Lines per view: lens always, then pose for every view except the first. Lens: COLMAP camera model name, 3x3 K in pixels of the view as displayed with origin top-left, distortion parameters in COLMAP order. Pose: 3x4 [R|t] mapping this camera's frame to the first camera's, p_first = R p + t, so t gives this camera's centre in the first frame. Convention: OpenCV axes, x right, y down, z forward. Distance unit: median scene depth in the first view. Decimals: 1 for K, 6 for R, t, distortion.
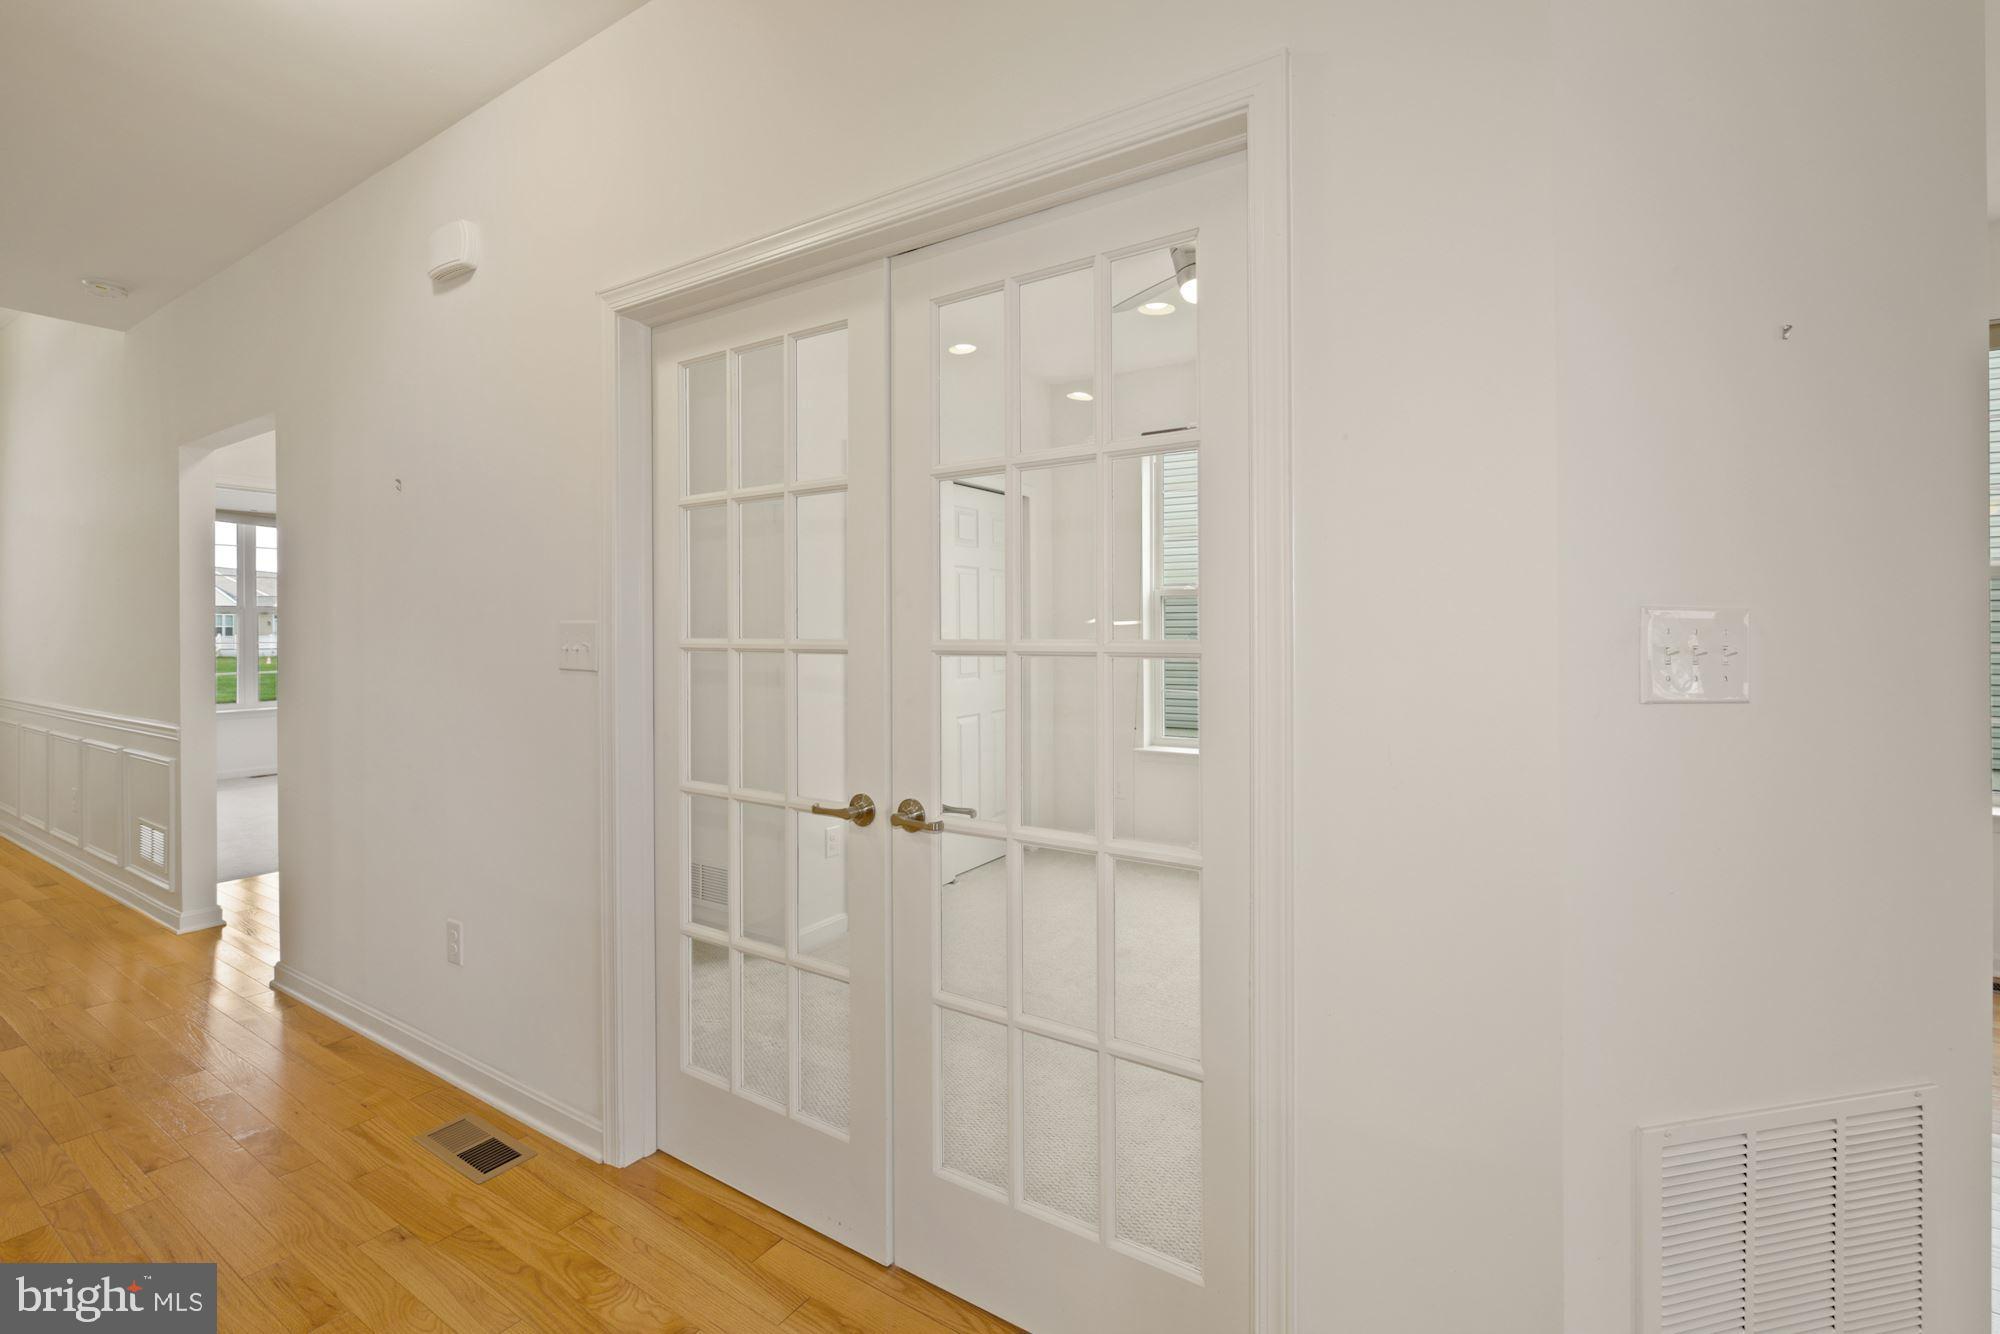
lens RADIAL K [[868.7, 0, 1001.0], [0, 868.7, 631.0], [0, 0, 1]] dist [0.000016, -0.000137]
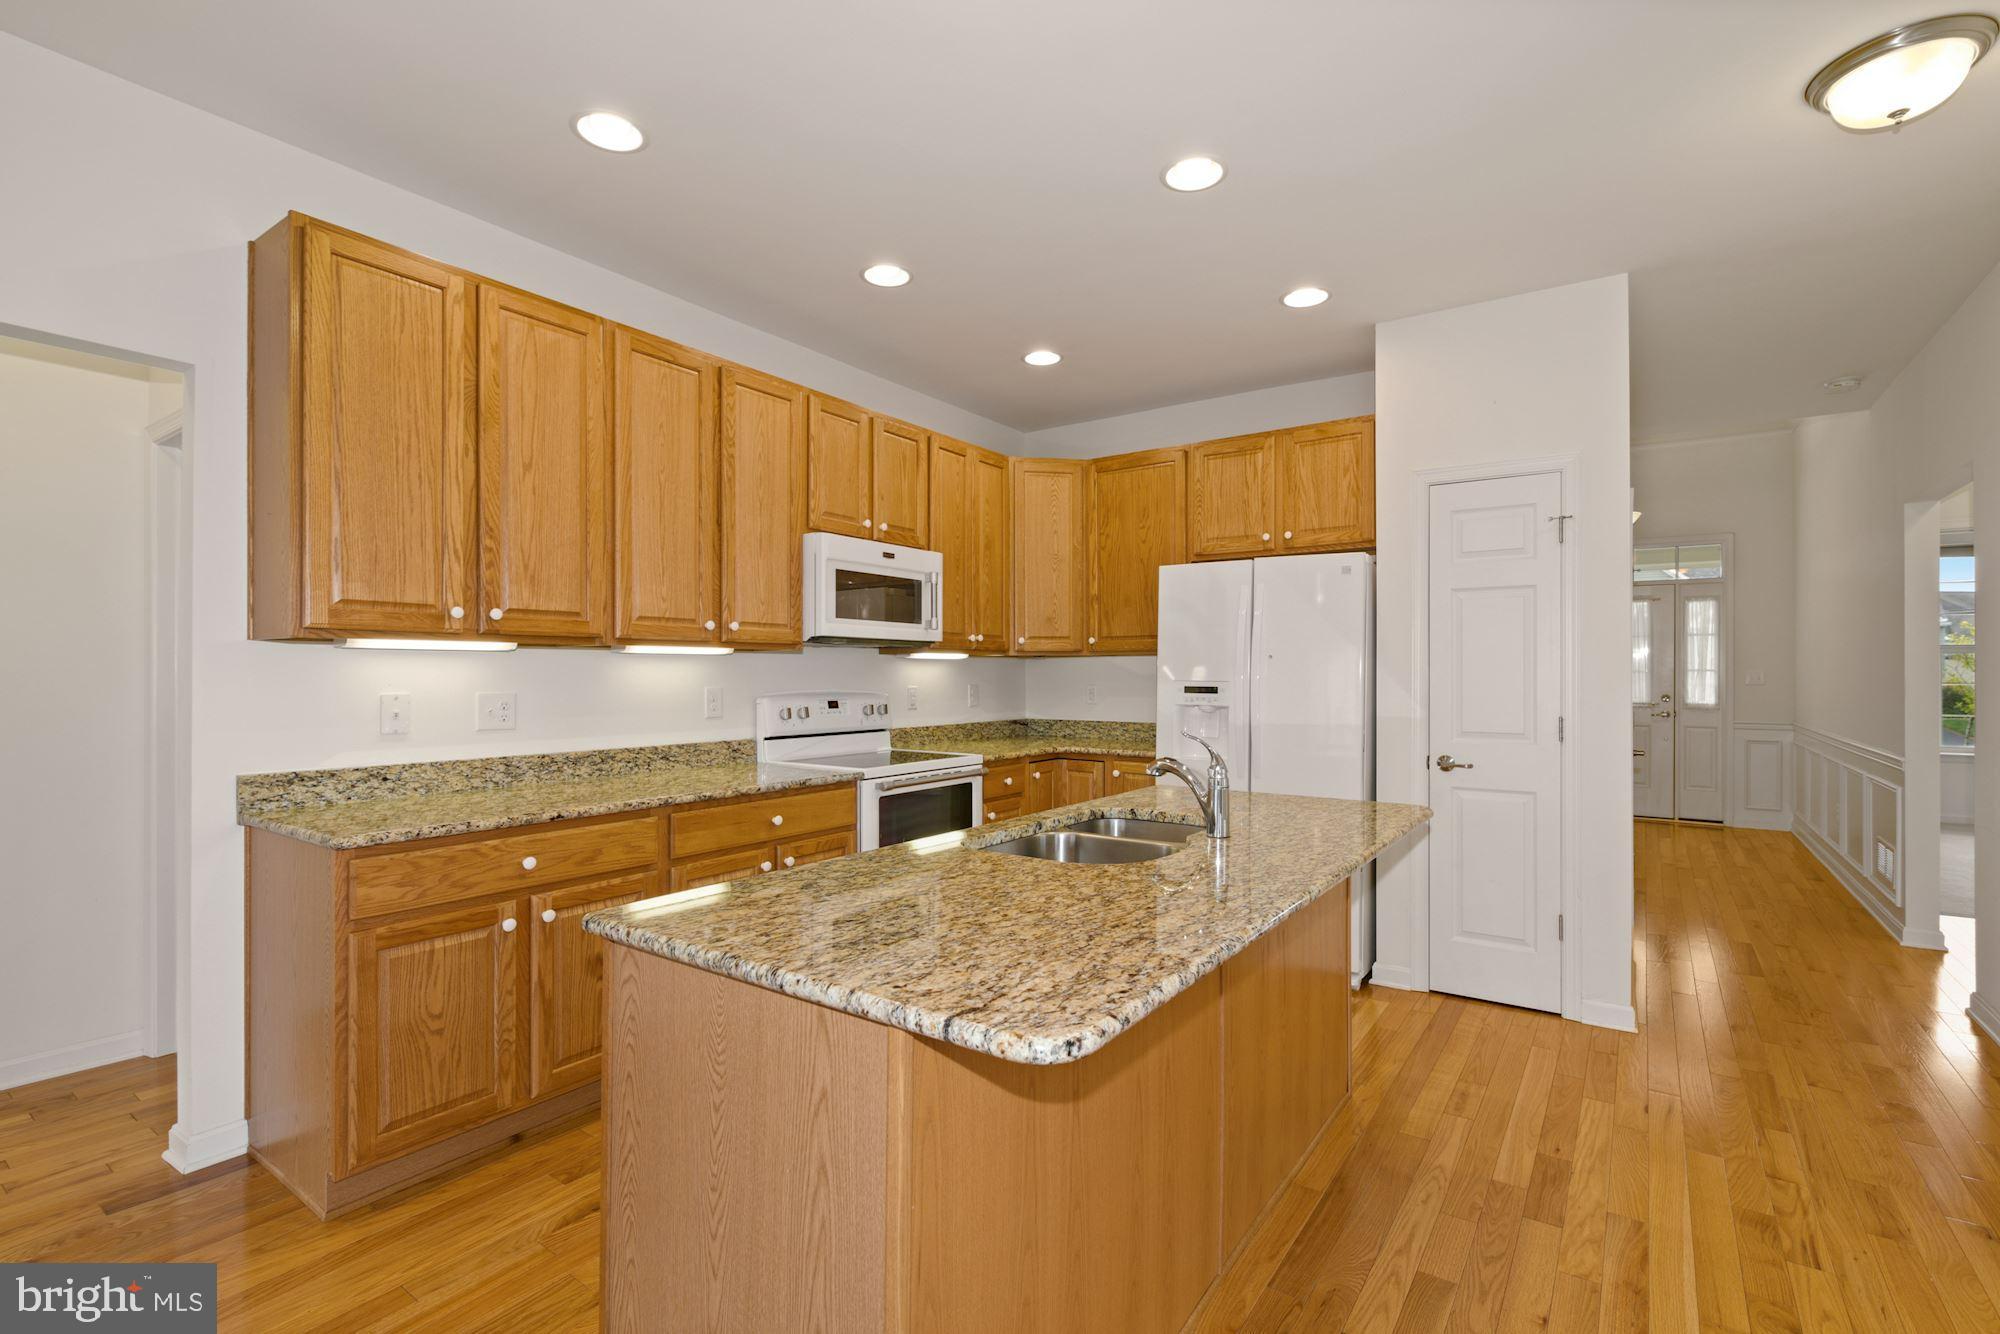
lens RADIAL K [[889.1, 0, 1002.2], [0, 889.1, 650.4], [0, 0, 1]] dist [-0.000982, -0.000741]
pose [[-0.057167, -0.020455, -0.998155, 0.255825], [-0.003271, 0.999789, -0.020301, -0.000568], [0.998359, 0.002105, -0.057222, -0.082343]]
